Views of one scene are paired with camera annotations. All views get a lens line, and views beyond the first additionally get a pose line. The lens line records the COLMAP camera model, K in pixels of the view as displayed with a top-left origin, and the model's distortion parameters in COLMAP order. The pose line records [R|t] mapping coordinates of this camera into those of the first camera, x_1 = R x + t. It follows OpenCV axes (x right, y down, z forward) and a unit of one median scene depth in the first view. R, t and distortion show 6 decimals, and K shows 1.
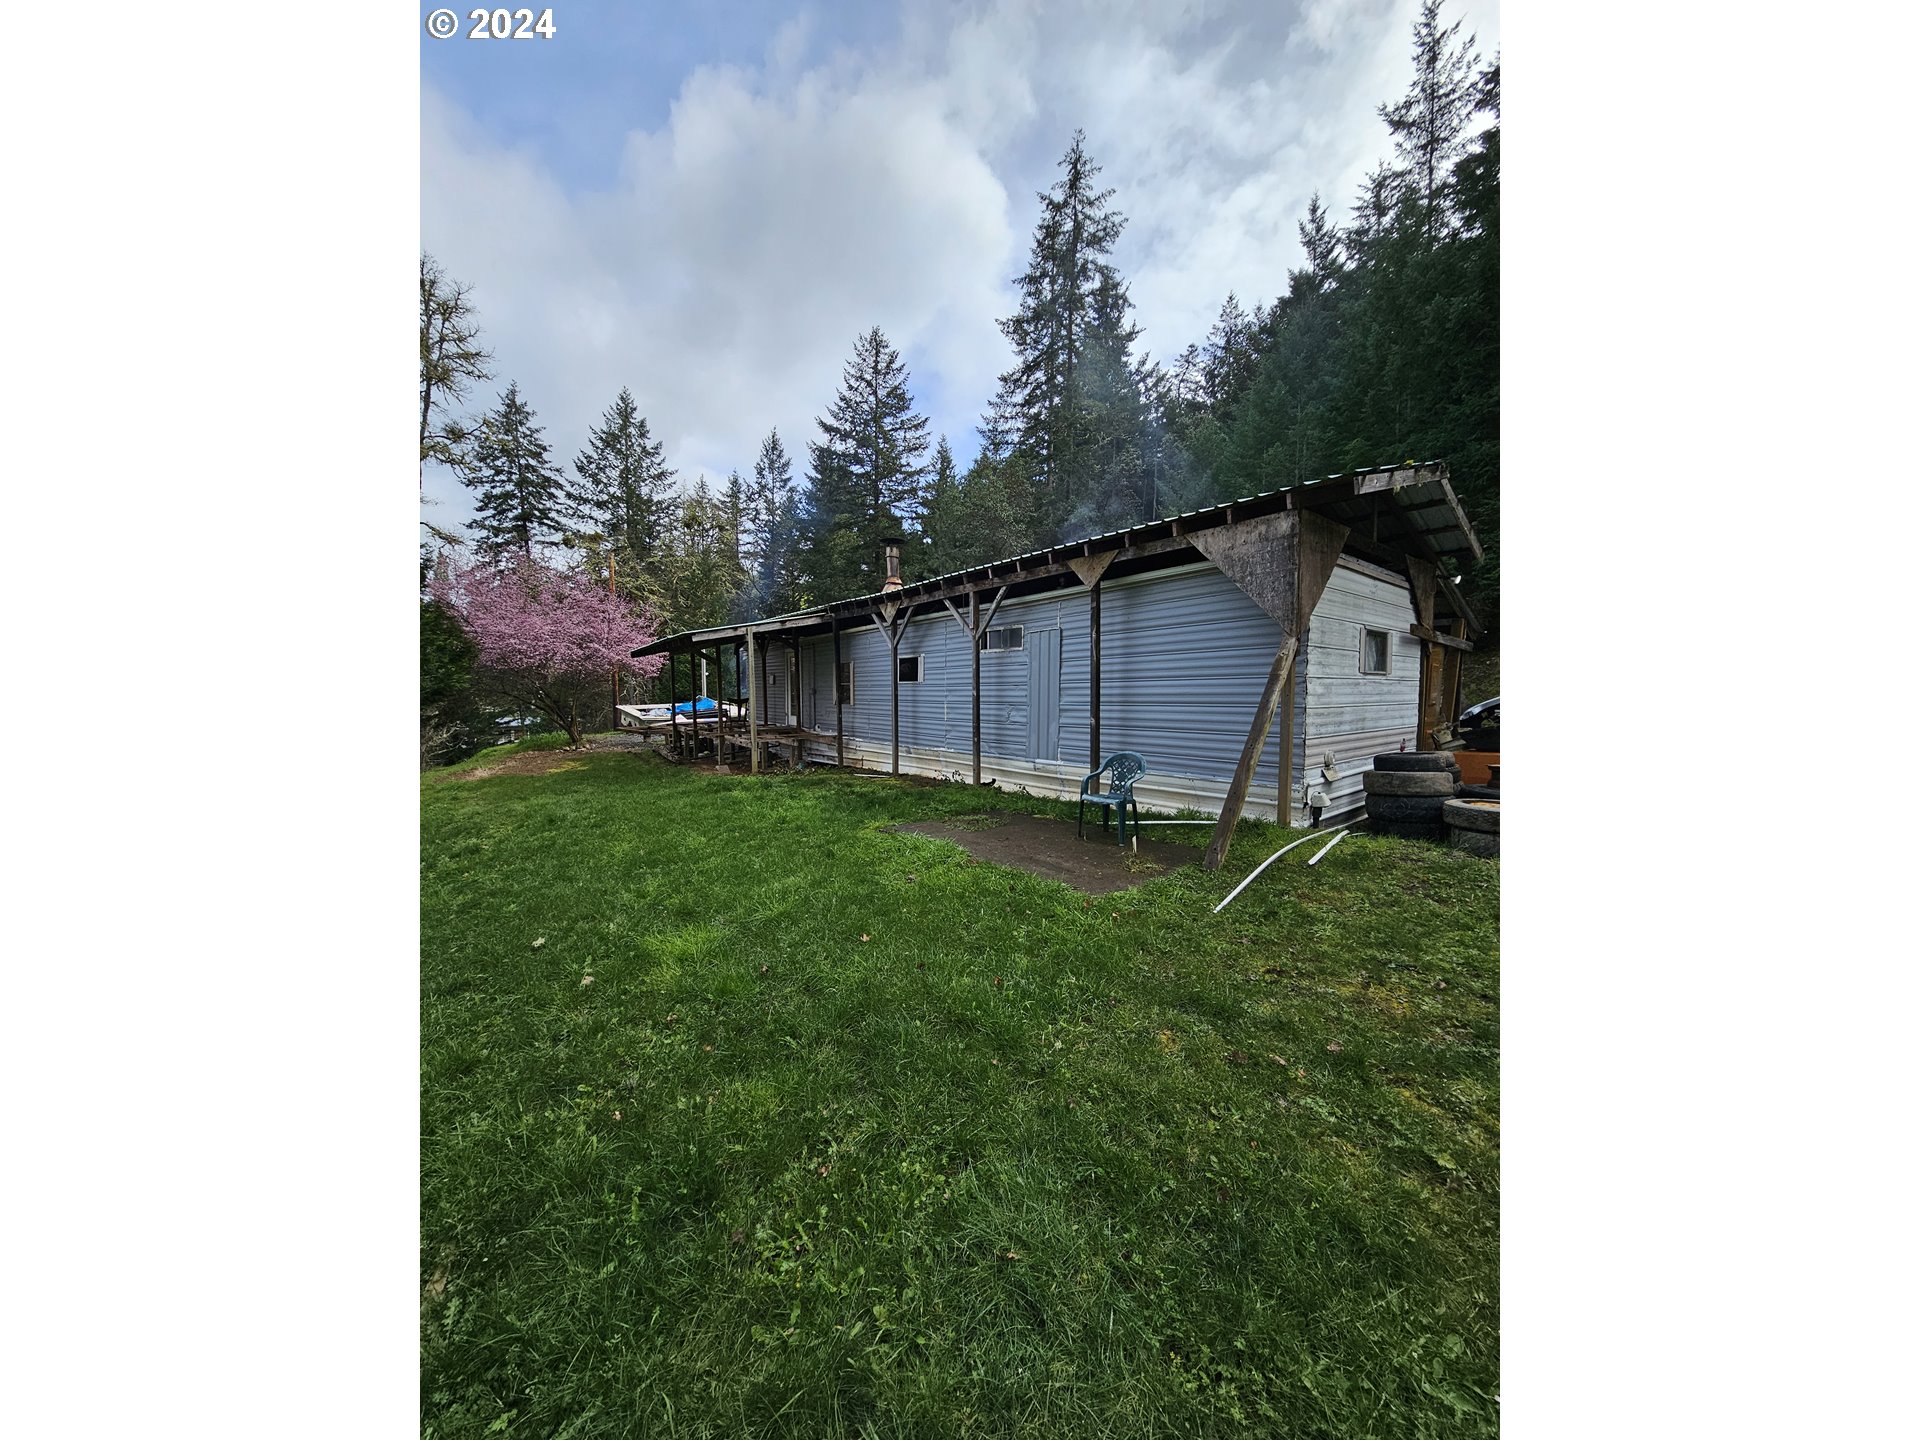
lens RADIAL K [[594.9, 0, 957.8], [0, 594.9, 716.1], [0, 0, 1]] dist [-0.001945, -0.000011]
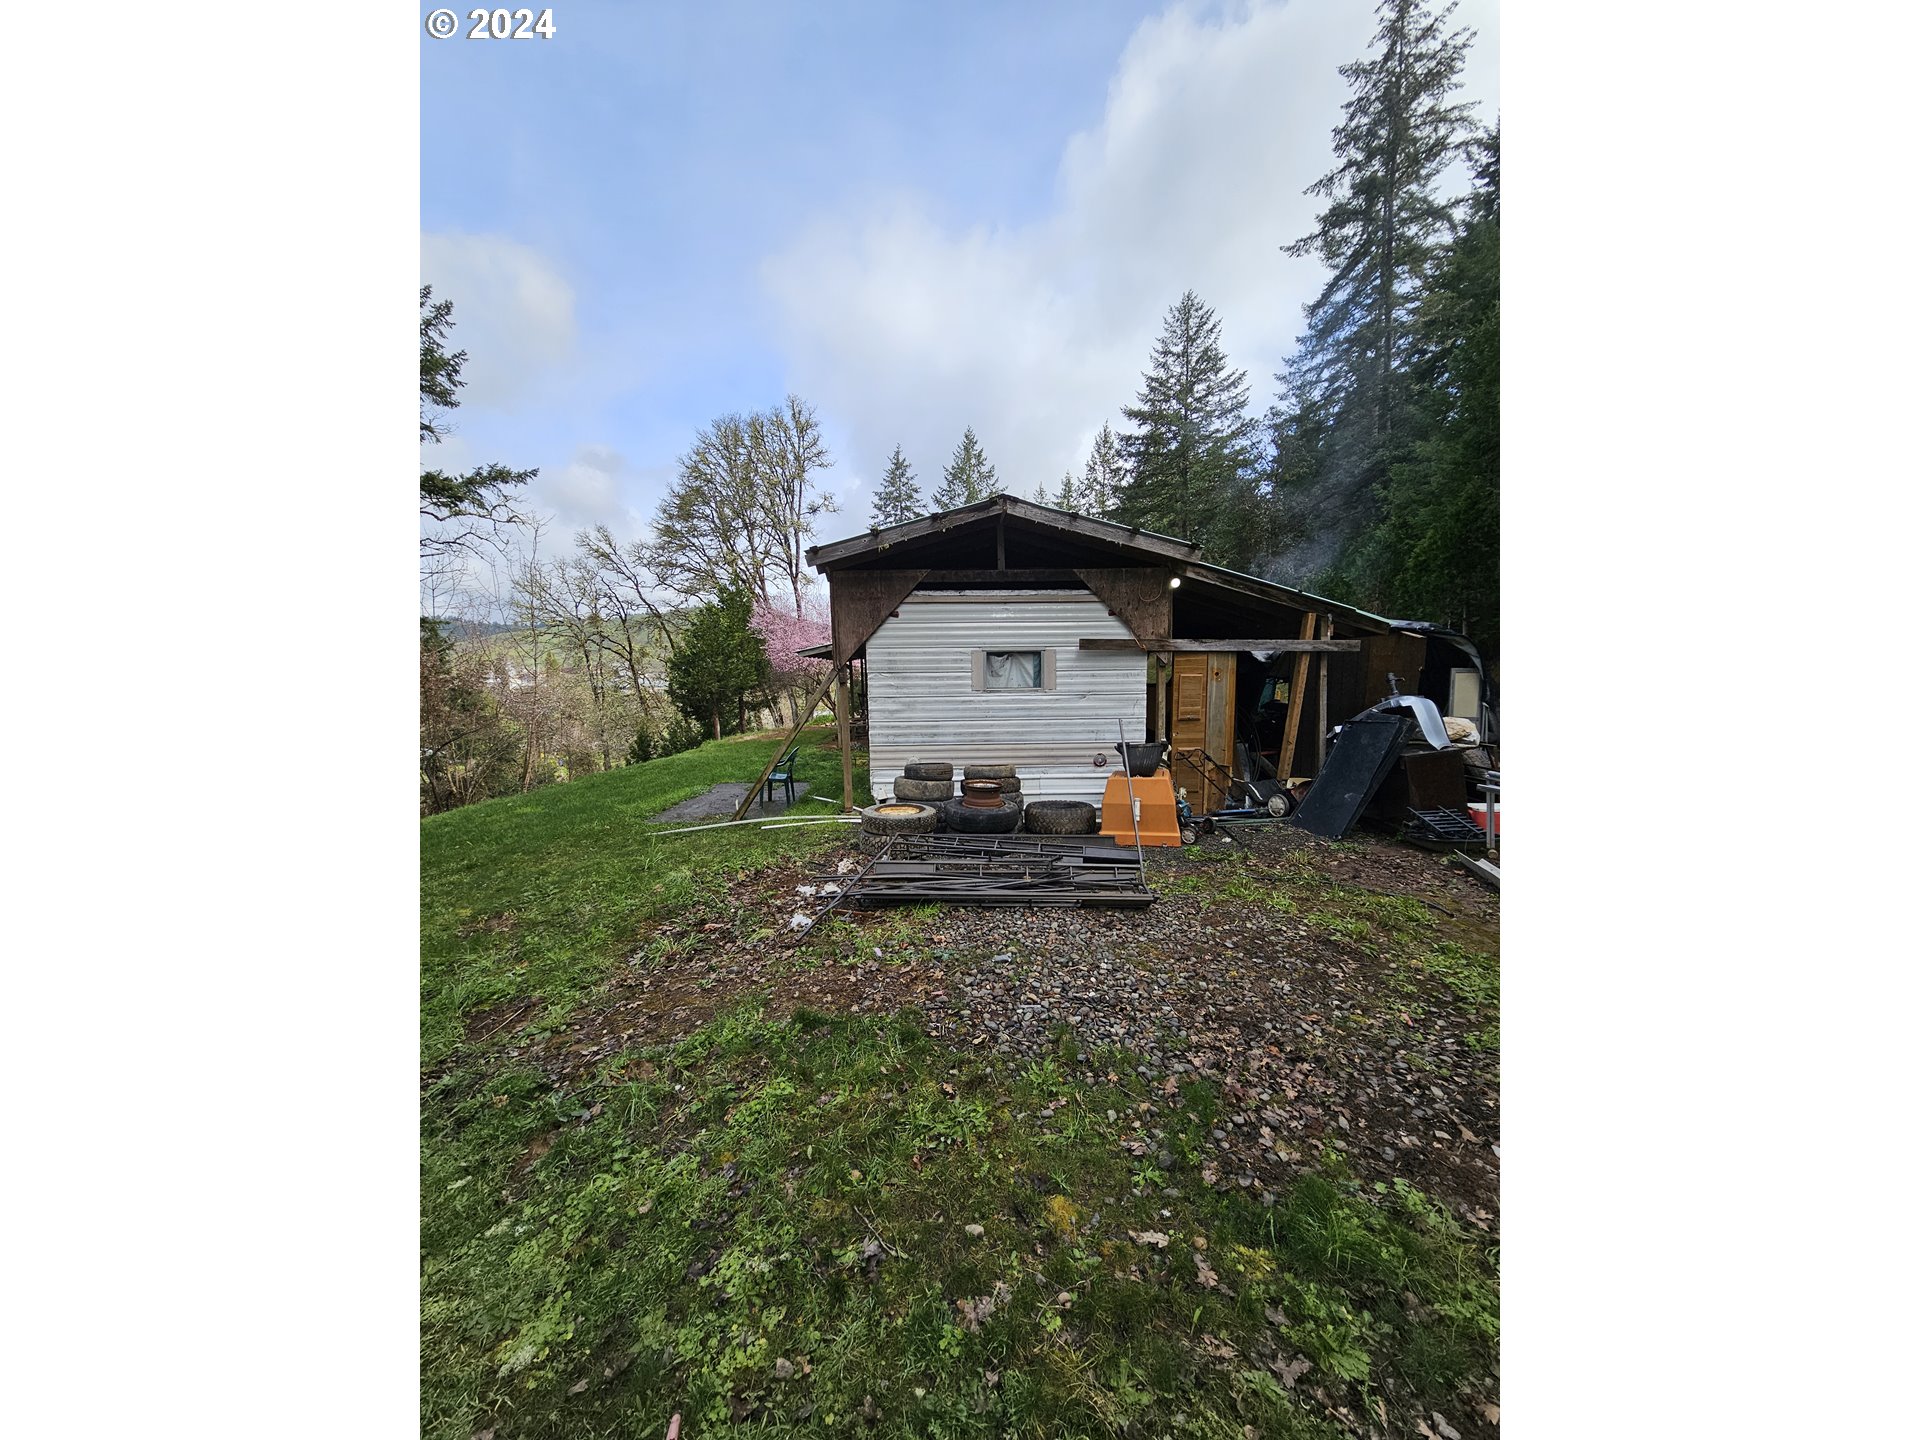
lens RADIAL K [[594.9, 0, 952.7], [0, 594.9, 709.3], [0, 0, 1]] dist [-0.001945, -0.000011]
pose [[0.794841, 0.025876, -0.606266, 0.161984], [-0.013512, 0.999597, 0.024949, -0.008253], [0.606667, -0.011638, 0.794871, 0.013312]]
